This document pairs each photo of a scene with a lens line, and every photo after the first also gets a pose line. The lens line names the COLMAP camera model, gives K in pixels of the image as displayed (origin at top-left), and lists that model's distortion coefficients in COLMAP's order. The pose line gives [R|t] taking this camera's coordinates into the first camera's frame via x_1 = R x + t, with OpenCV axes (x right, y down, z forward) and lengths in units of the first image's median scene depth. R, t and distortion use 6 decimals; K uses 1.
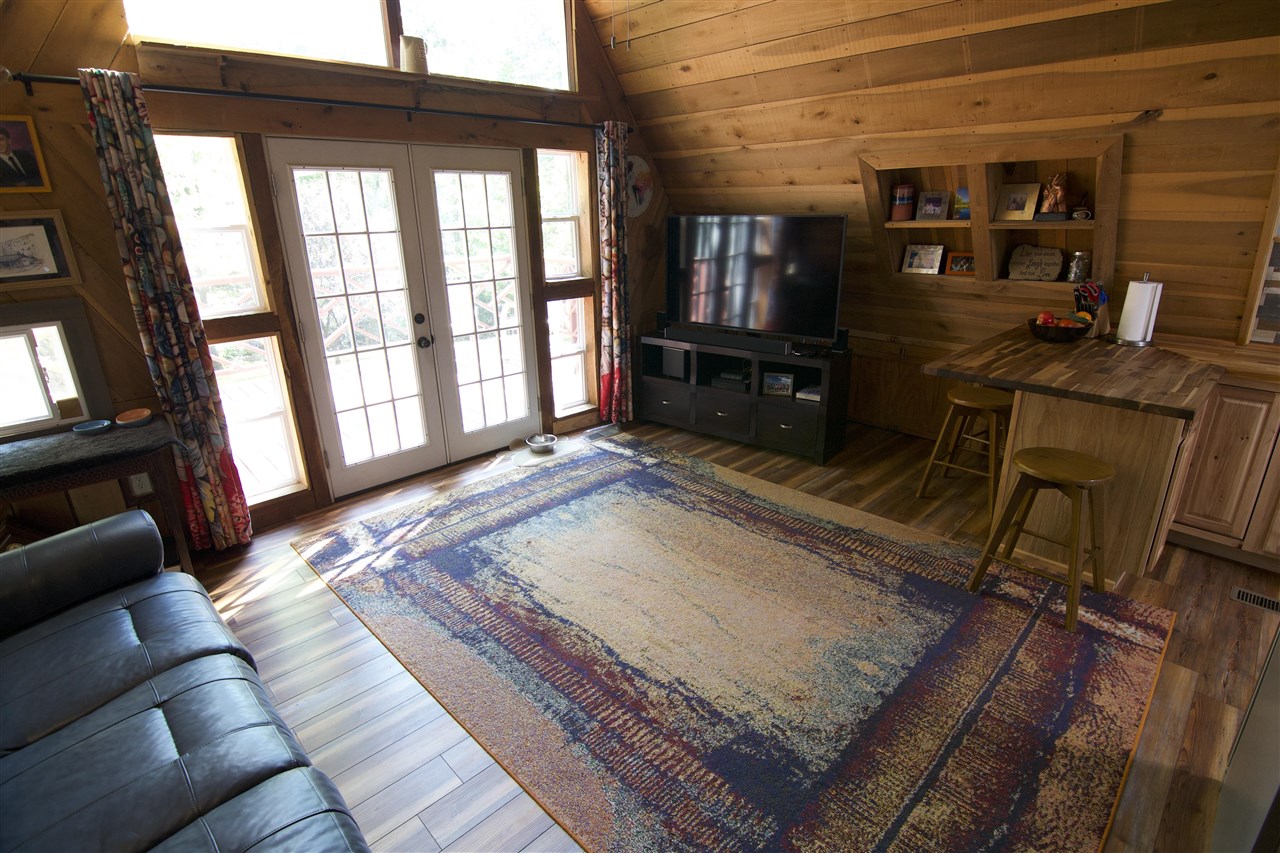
lens RADIAL K [[621.4, 0, 639.8], [0, 621.4, 427.5], [0, 0, 1]] dist [-0.012745, -0.006835]
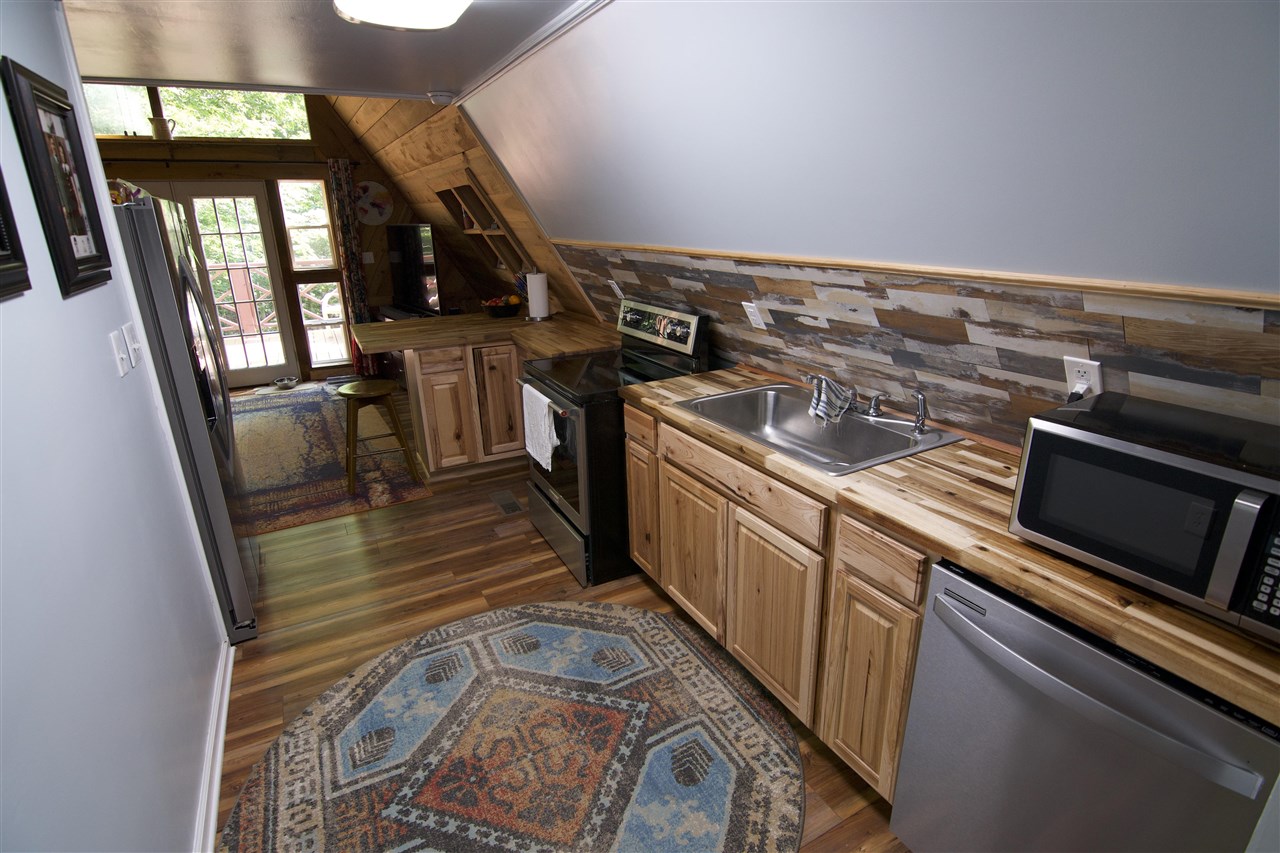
lens RADIAL K [[621.4, 0, 641.7], [0, 621.4, 422.5], [0, 0, 1]] dist [-0.012745, -0.006835]
pose [[0.968089, 0.080006, -0.237494, 1.313180], [-0.083624, 0.996484, -0.005185, 0.074757], [0.236244, 0.024880, 0.971375, -0.254024]]
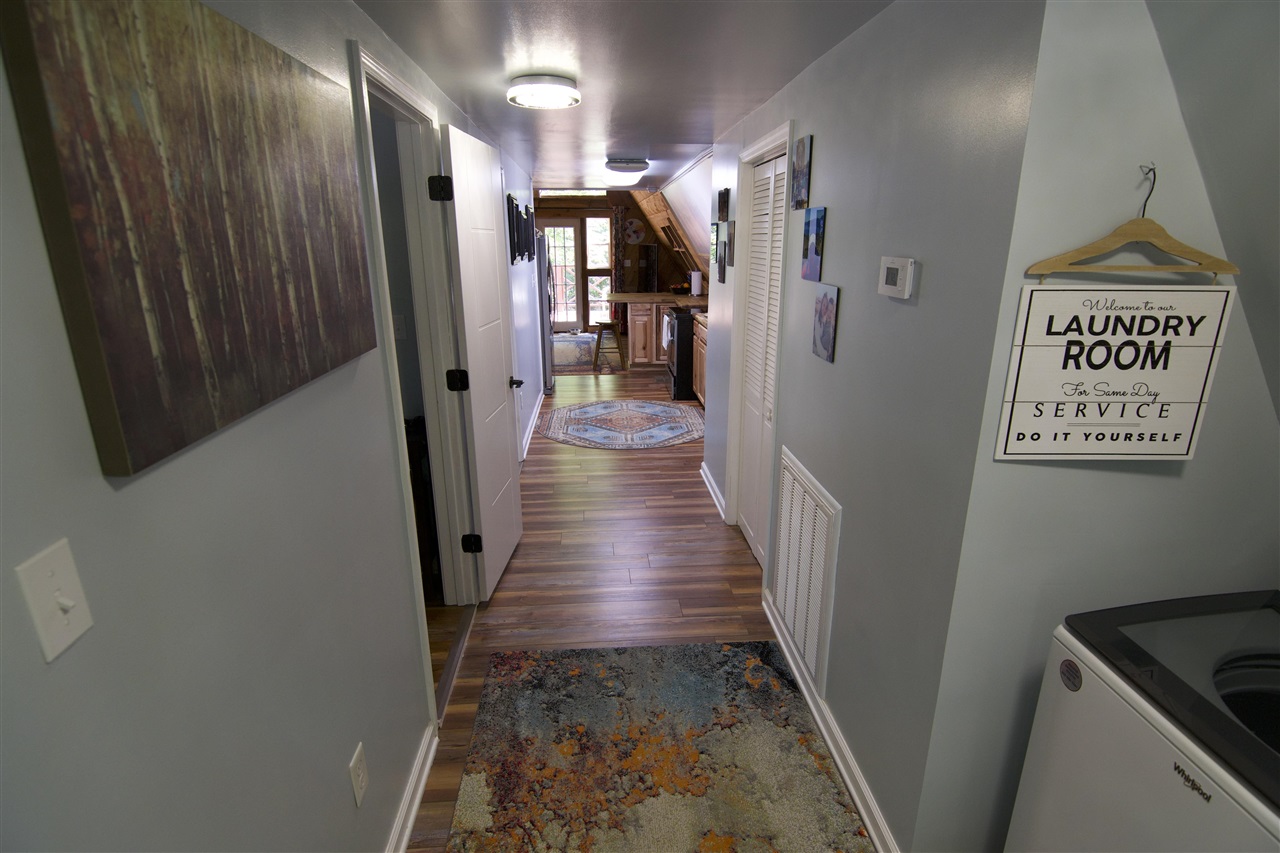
lens RADIAL K [[621.4, 0, 634.3], [0, 621.4, 431.9], [0, 0, 1]] dist [-0.012745, -0.006835]
pose [[0.768704, 0.202406, -0.606734, 2.203456], [-0.219682, 0.974451, 0.046749, 0.337301], [0.600695, 0.097352, 0.793529, -1.105885]]
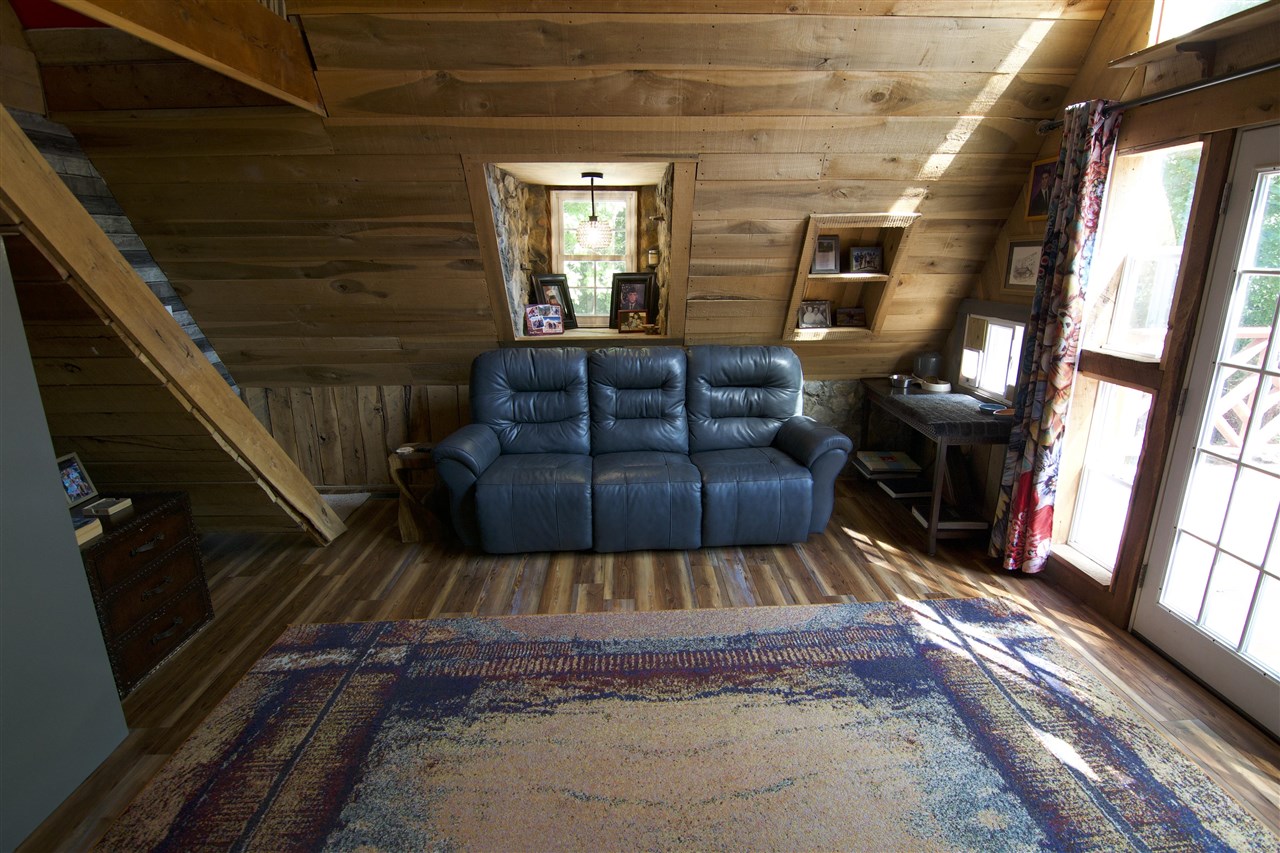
lens RADIAL K [[621.4, 0, 644.7], [0, 621.4, 425.4], [0, 0, 1]] dist [-0.012745, -0.006835]
pose [[-0.666239, 0.219307, -0.712762, 0.383719], [-0.230581, 0.848364, 0.476561, -0.329567], [0.709195, 0.481854, -0.514645, 0.947903]]
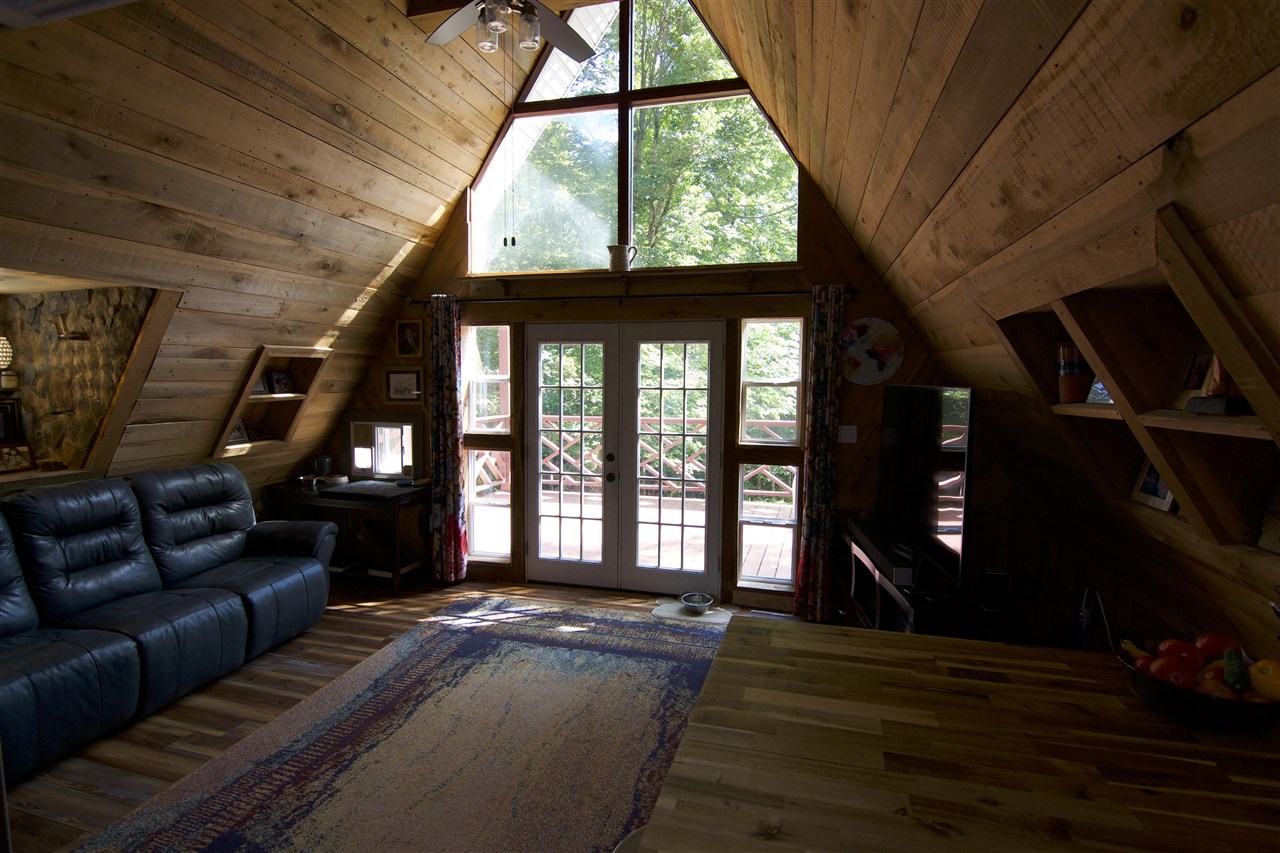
lens RADIAL K [[621.4, 0, 641.7], [0, 621.4, 422.0], [0, 0, 1]] dist [-0.012745, -0.006835]
pose [[0.516096, 0.083331, -0.852468, 0.799111], [-0.301000, 0.949422, -0.089421, -0.173538], [0.801900, 0.302743, 0.515075, 0.466687]]
